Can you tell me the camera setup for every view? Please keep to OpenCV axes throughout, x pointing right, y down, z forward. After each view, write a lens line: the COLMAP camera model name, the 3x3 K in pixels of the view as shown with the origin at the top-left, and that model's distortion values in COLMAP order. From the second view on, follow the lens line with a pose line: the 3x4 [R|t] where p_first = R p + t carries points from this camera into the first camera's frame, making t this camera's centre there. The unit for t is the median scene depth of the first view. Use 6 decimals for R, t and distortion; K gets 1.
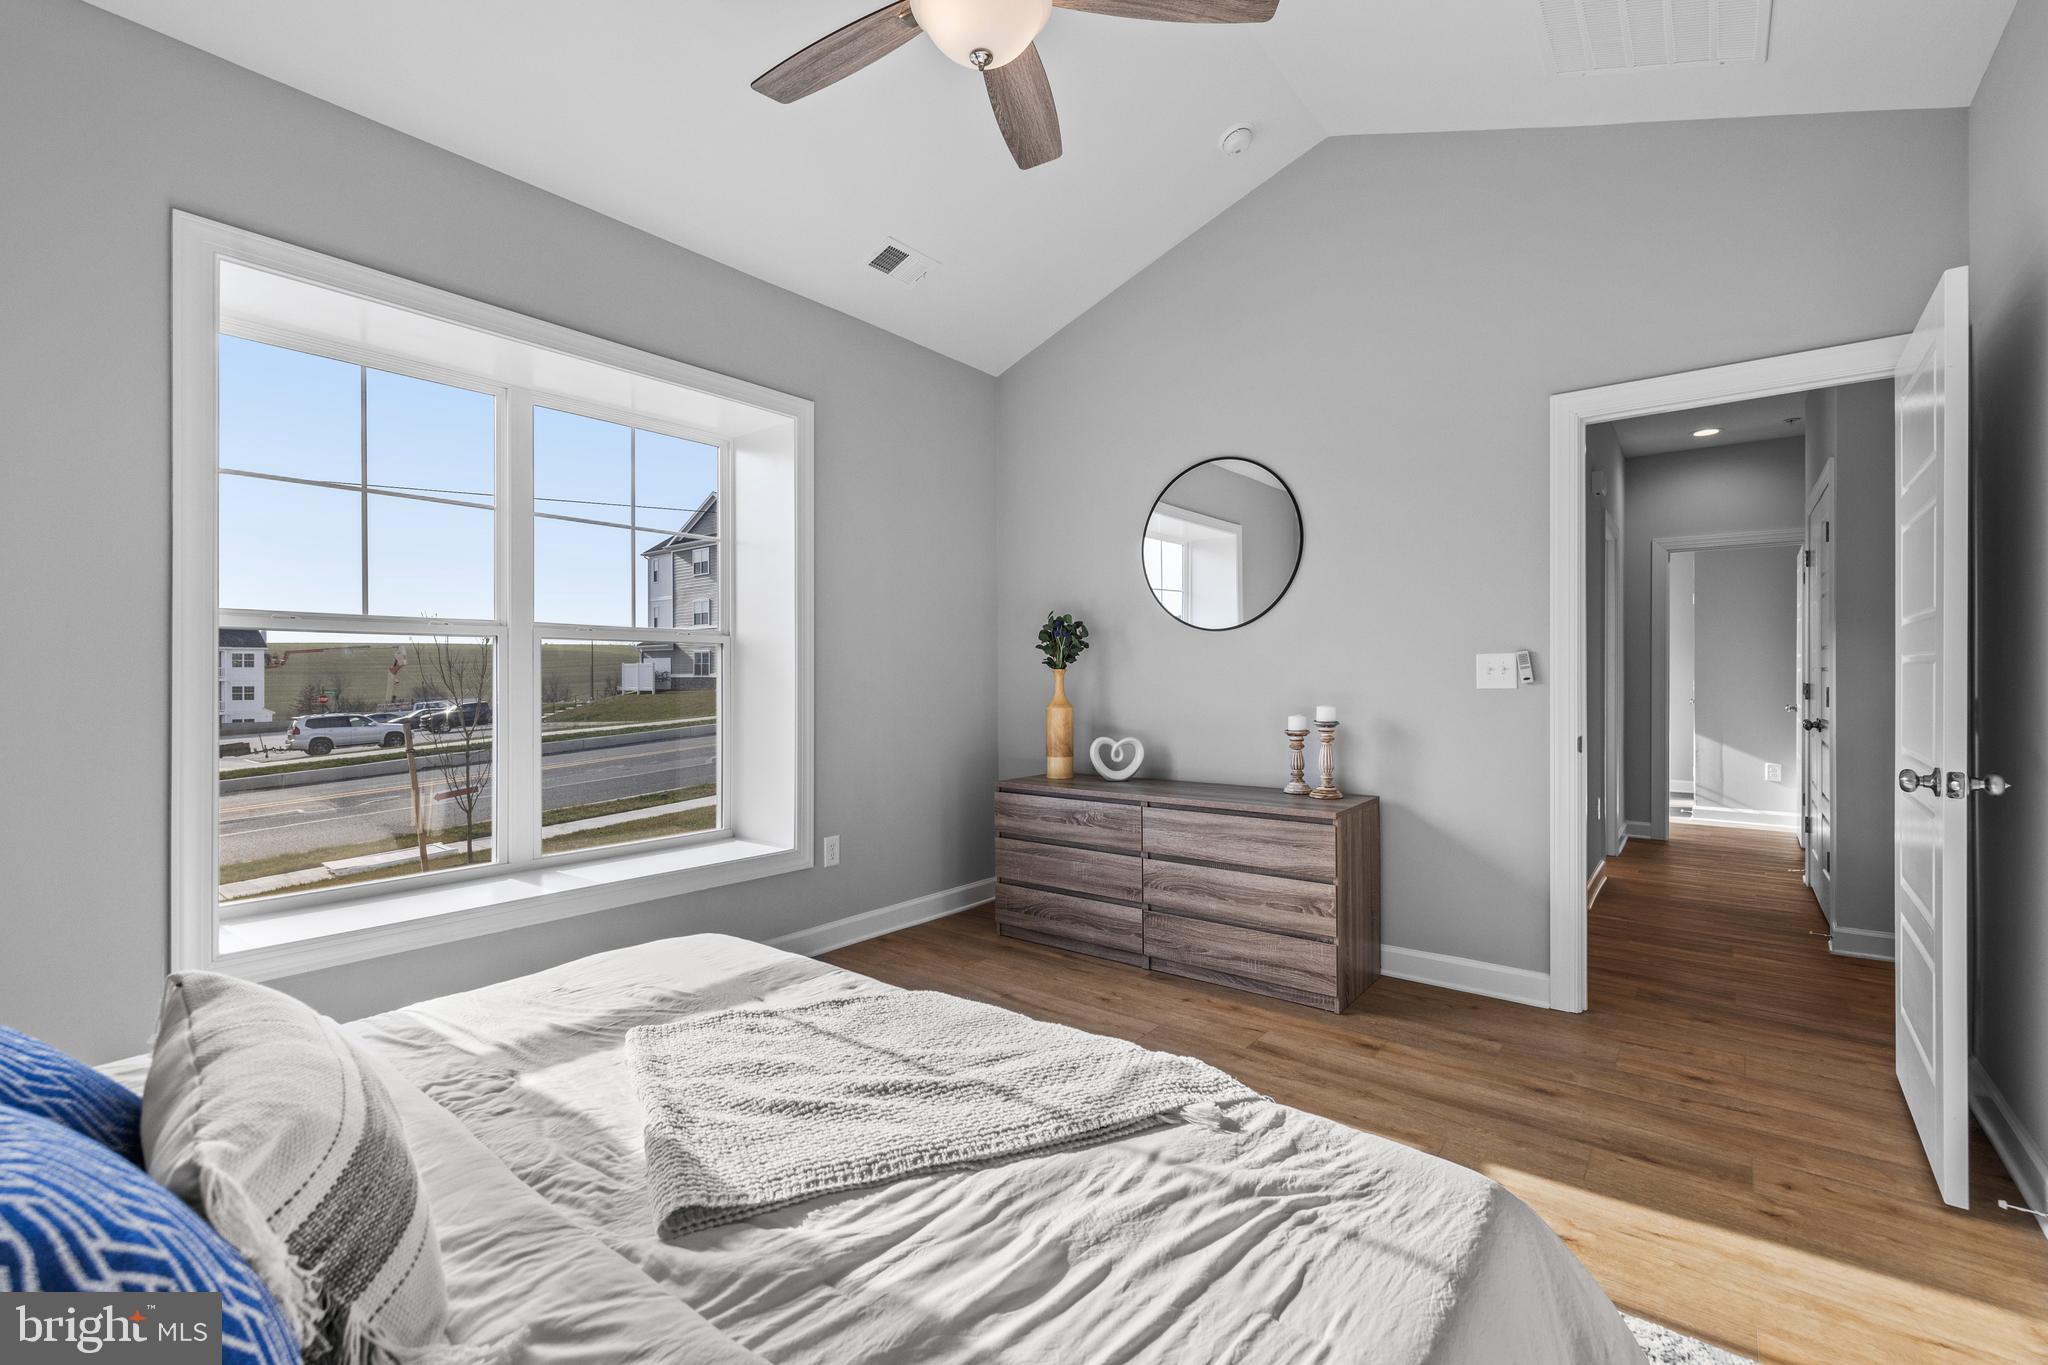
lens RADIAL K [[888.5, 0, 1030.8], [0, 888.5, 683.0], [0, 0, 1]] dist [-0.001213, 0.000171]
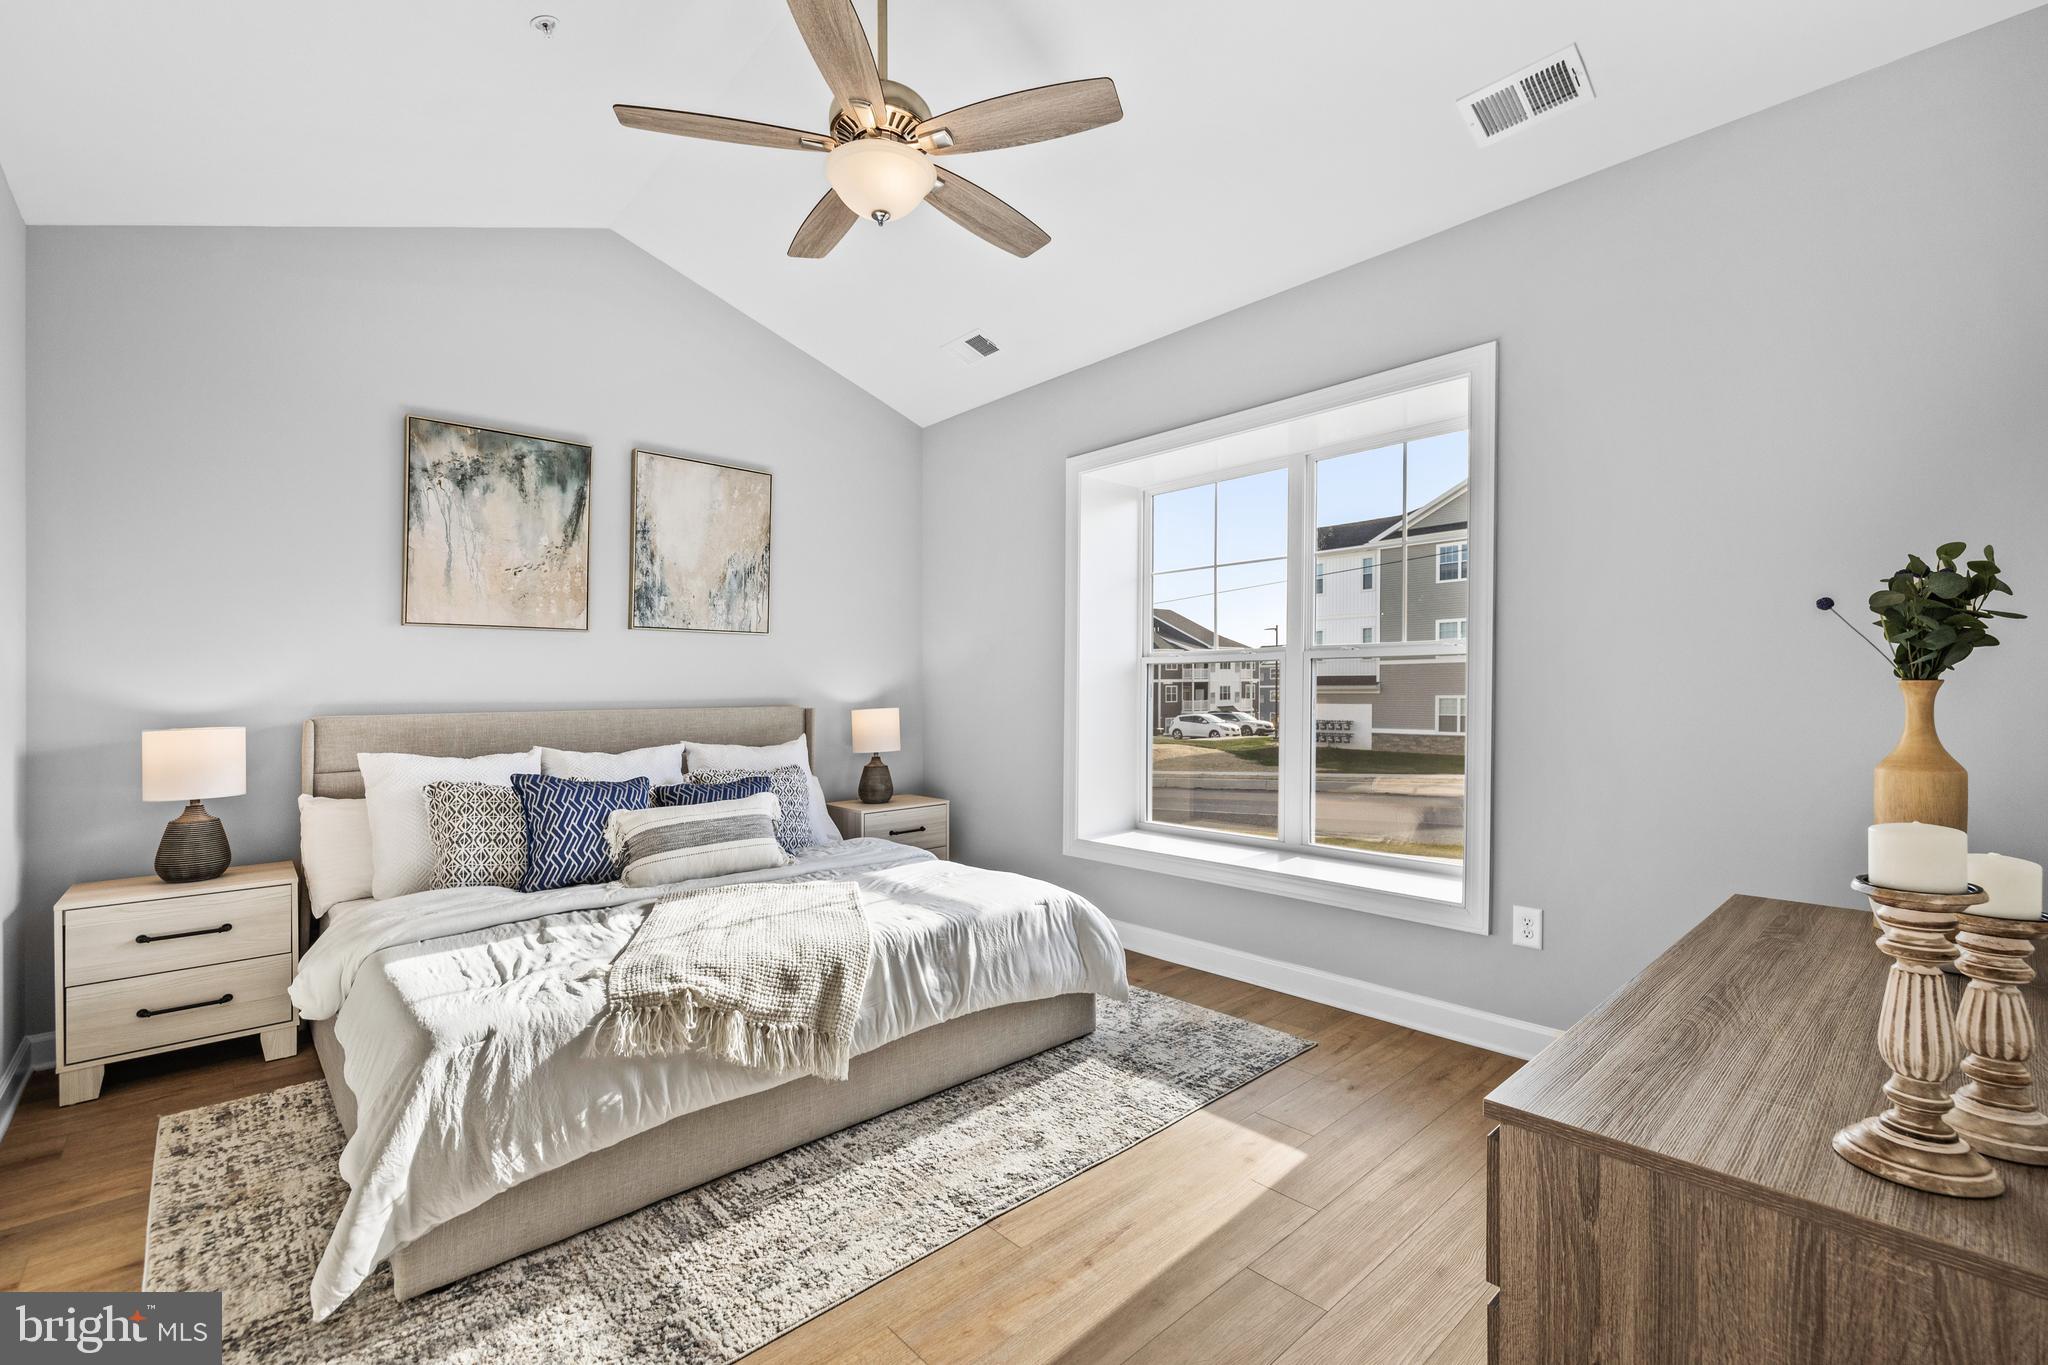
lens RADIAL K [[888.5, 0, 1012.0], [0, 888.5, 697.4], [0, 0, 1]] dist [-0.001213, 0.000171]
pose [[-0.171336, 0.006464, -0.985191, 0.999933], [0.004142, 0.999974, 0.005840, -0.015918], [0.985204, -0.003080, -0.171358, 1.210004]]
